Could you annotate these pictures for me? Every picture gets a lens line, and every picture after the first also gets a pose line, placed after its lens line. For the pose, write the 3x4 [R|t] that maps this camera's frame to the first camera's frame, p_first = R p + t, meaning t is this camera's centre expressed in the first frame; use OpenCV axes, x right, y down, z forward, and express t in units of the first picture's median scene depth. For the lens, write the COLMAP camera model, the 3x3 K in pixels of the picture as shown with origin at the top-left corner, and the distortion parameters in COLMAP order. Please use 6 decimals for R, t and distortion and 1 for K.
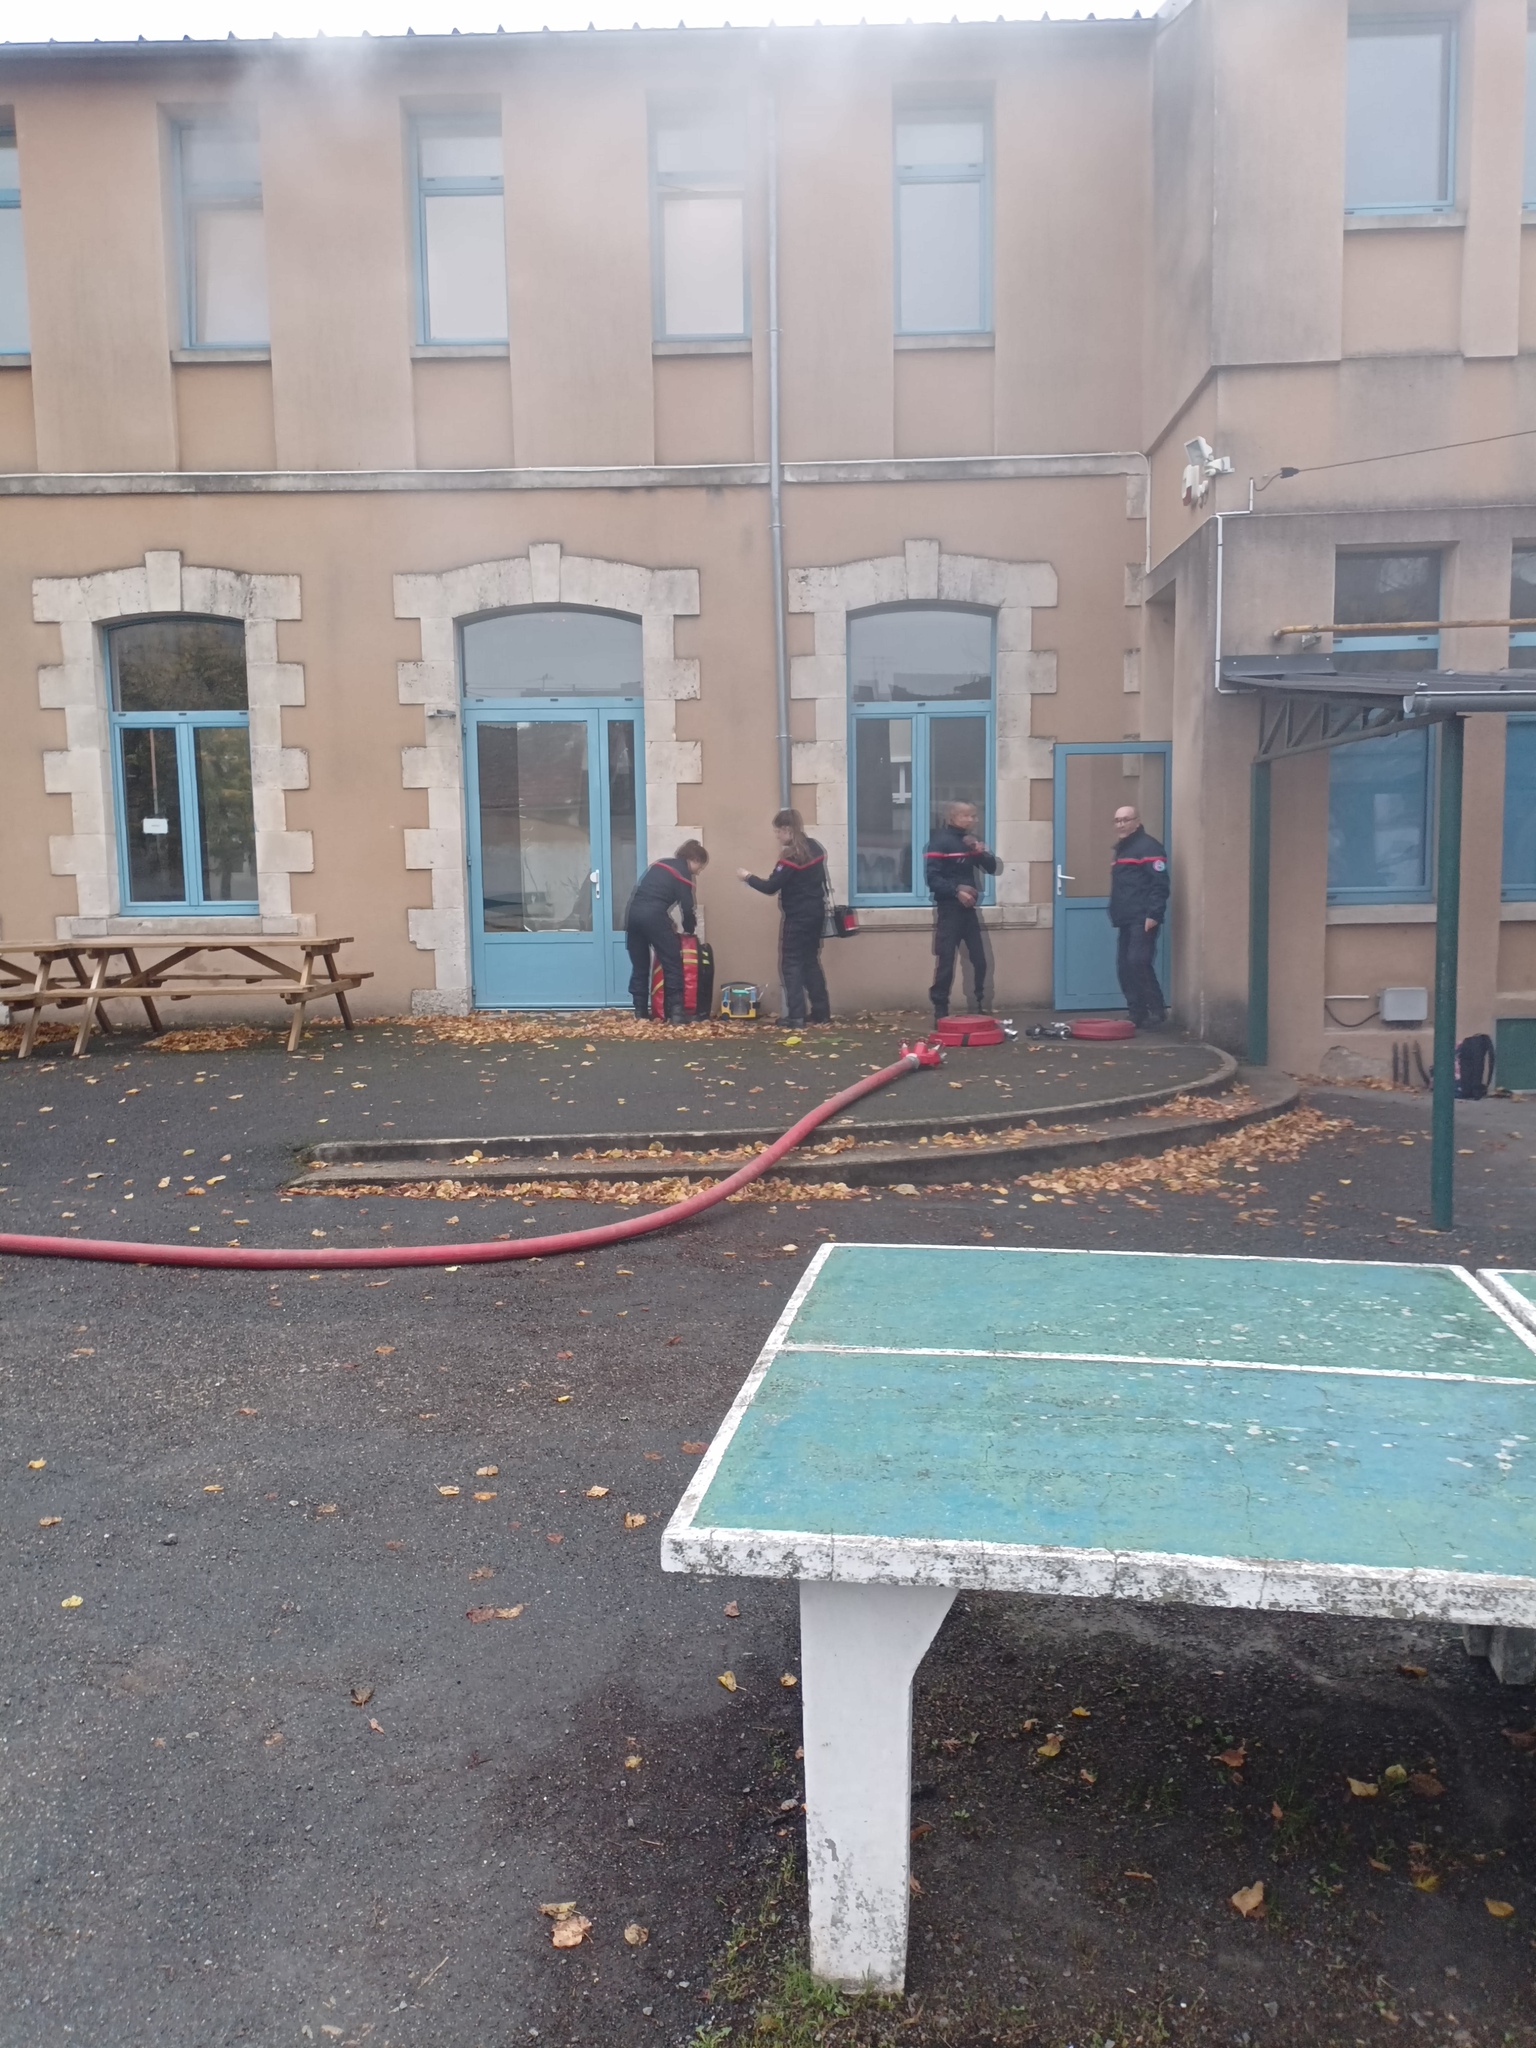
lens RADIAL K [[1643.1, 0, 719.1], [0, 1643.1, 1025.9], [0, 0, 1]] dist [0.096985, -0.124925]
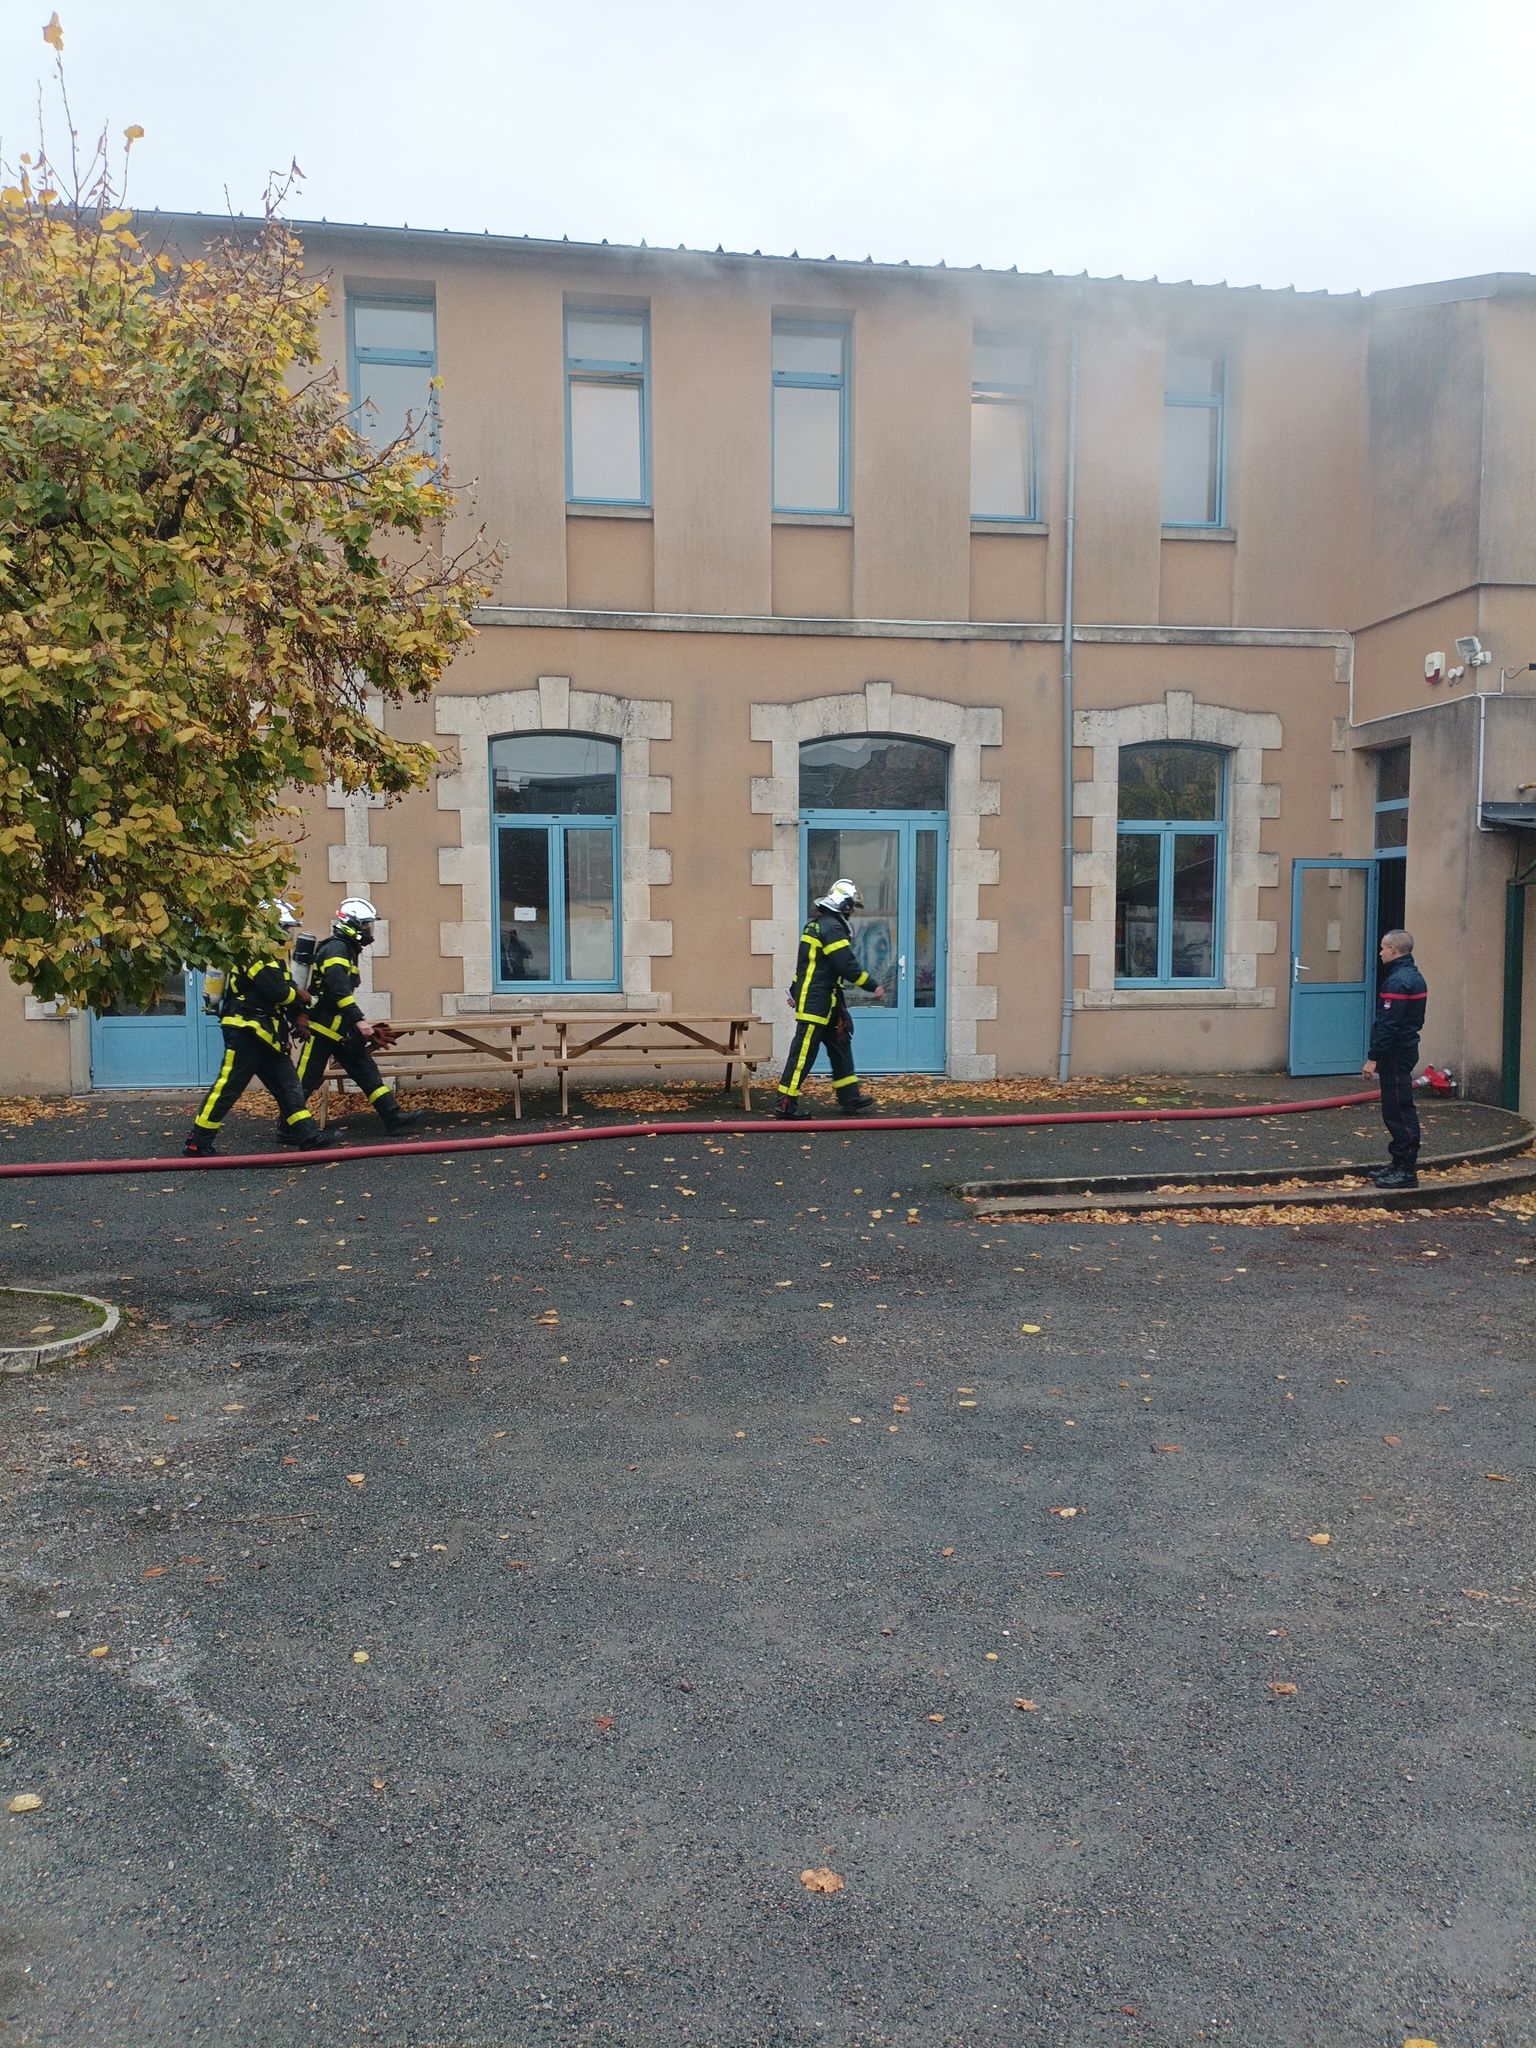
lens RADIAL K [[1643.1, 0, 739.1], [0, 1643.1, 1033.1], [0, 0, 1]] dist [0.096985, -0.124925]
pose [[0.982536, 0.002746, 0.186052, -0.495385], [0.003394, 0.999460, -0.032677, -0.002166], [-0.186041, 0.032738, 0.981996, -0.157508]]
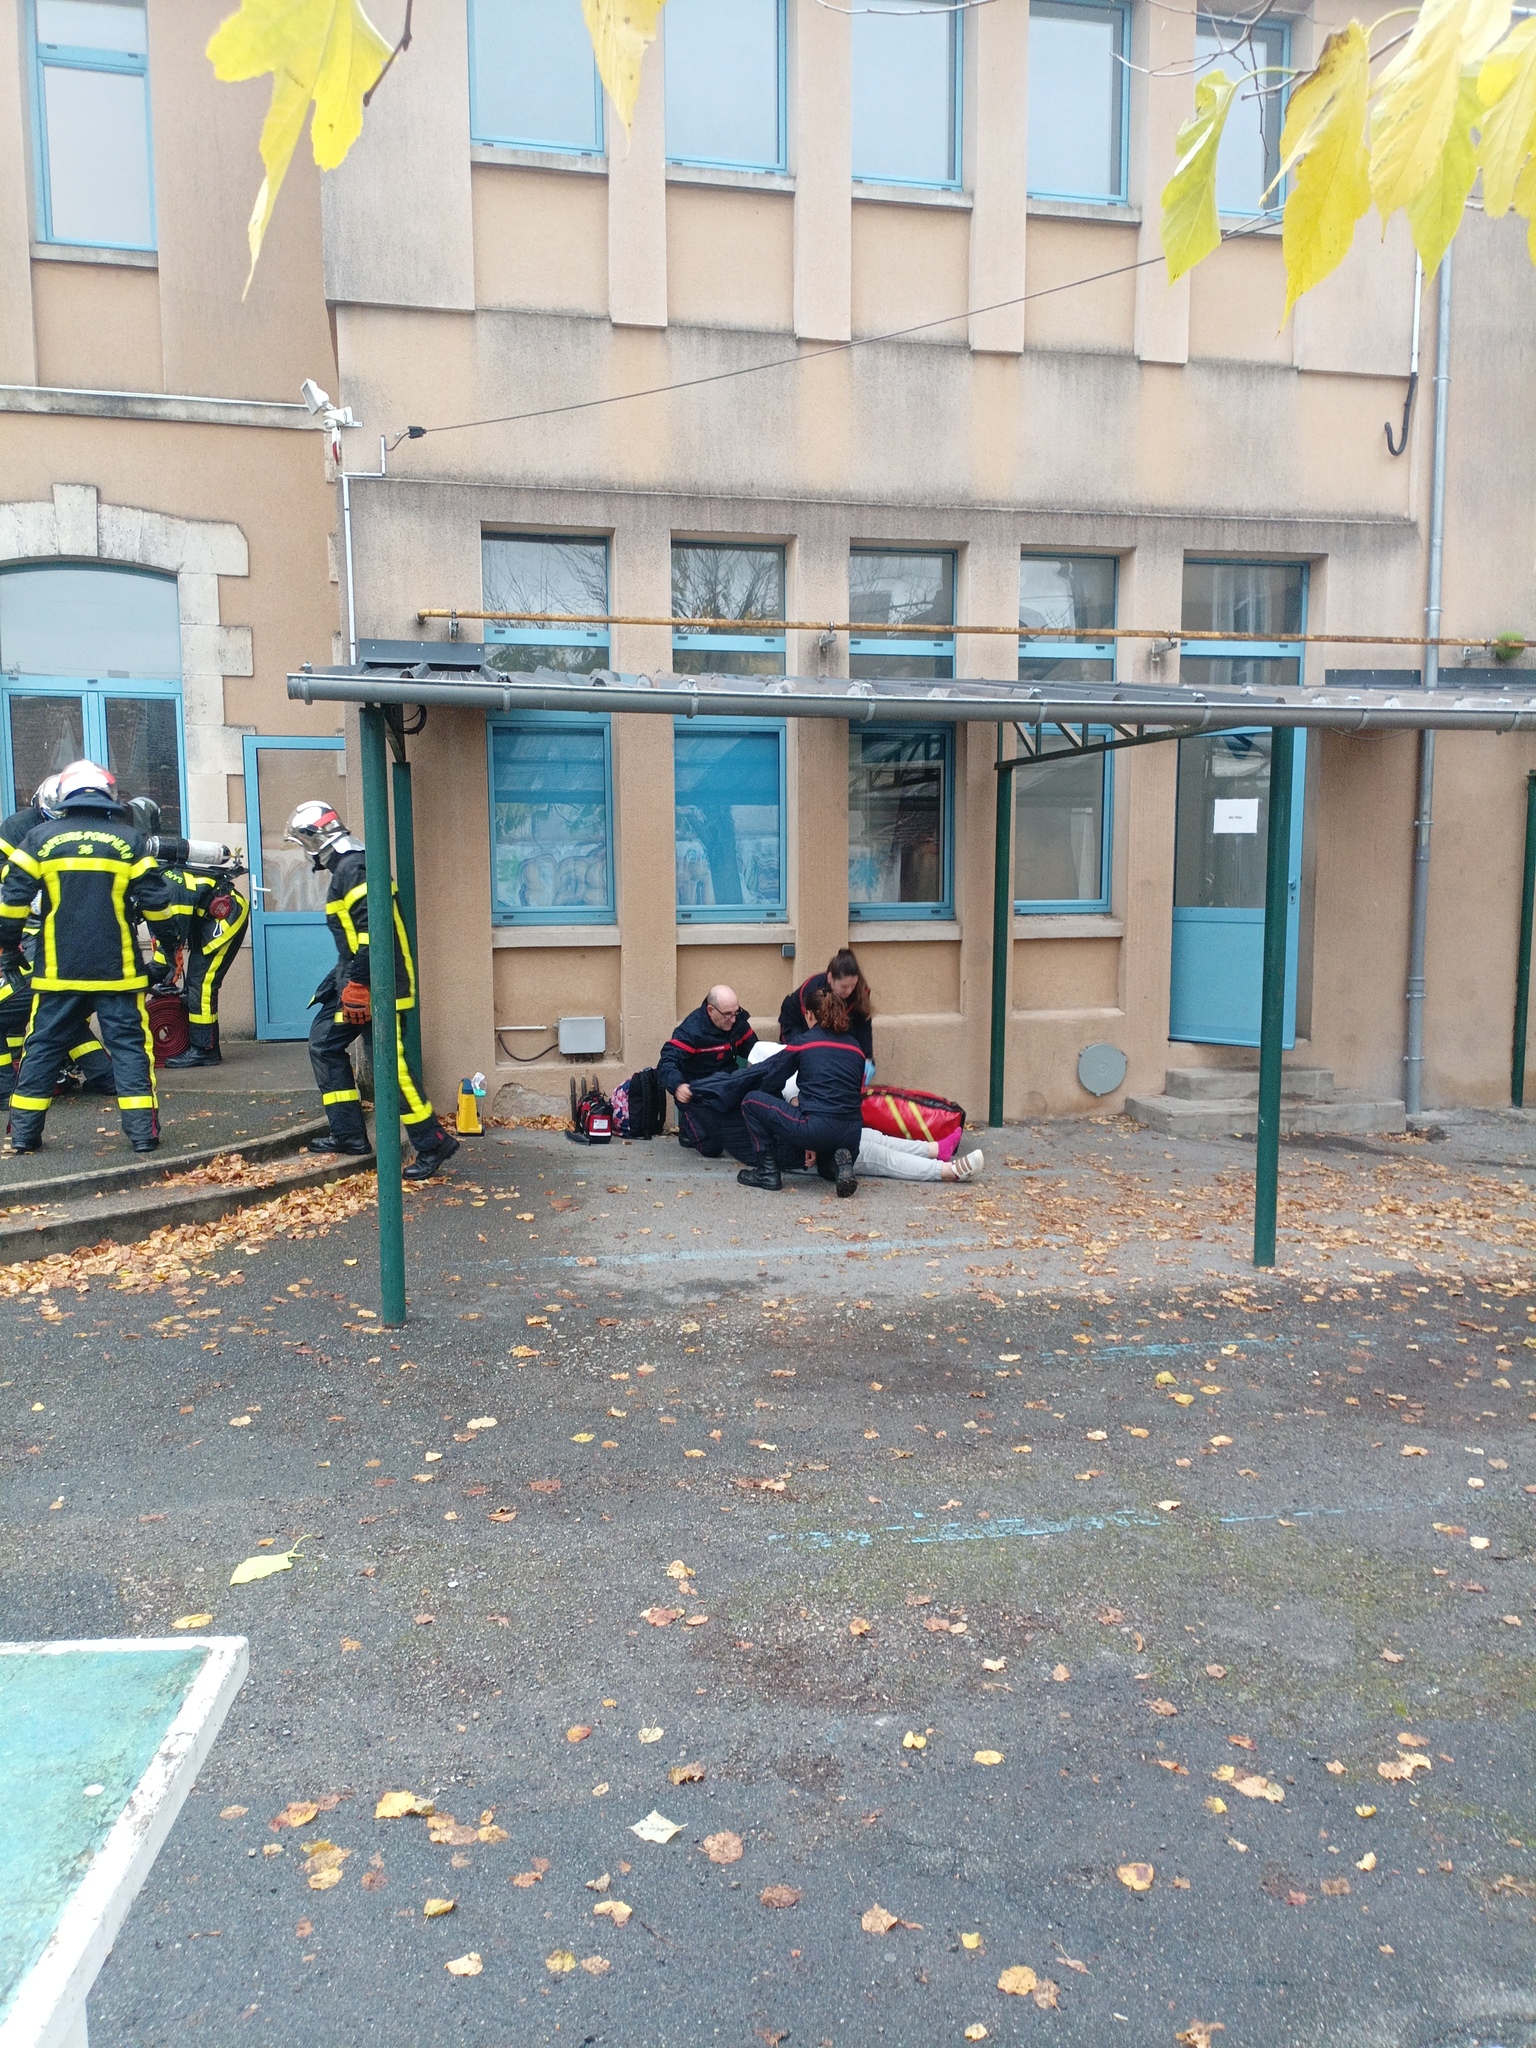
lens RADIAL K [[1643.1, 0, 780.7], [0, 1643.1, 1022.6], [0, 0, 1]] dist [0.096985, -0.124925]
pose [[0.962206, -0.014556, 0.271933, 0.270806], [0.015411, 0.999881, -0.001011, -0.017284], [-0.271885, 0.005164, 0.962316, 0.104809]]
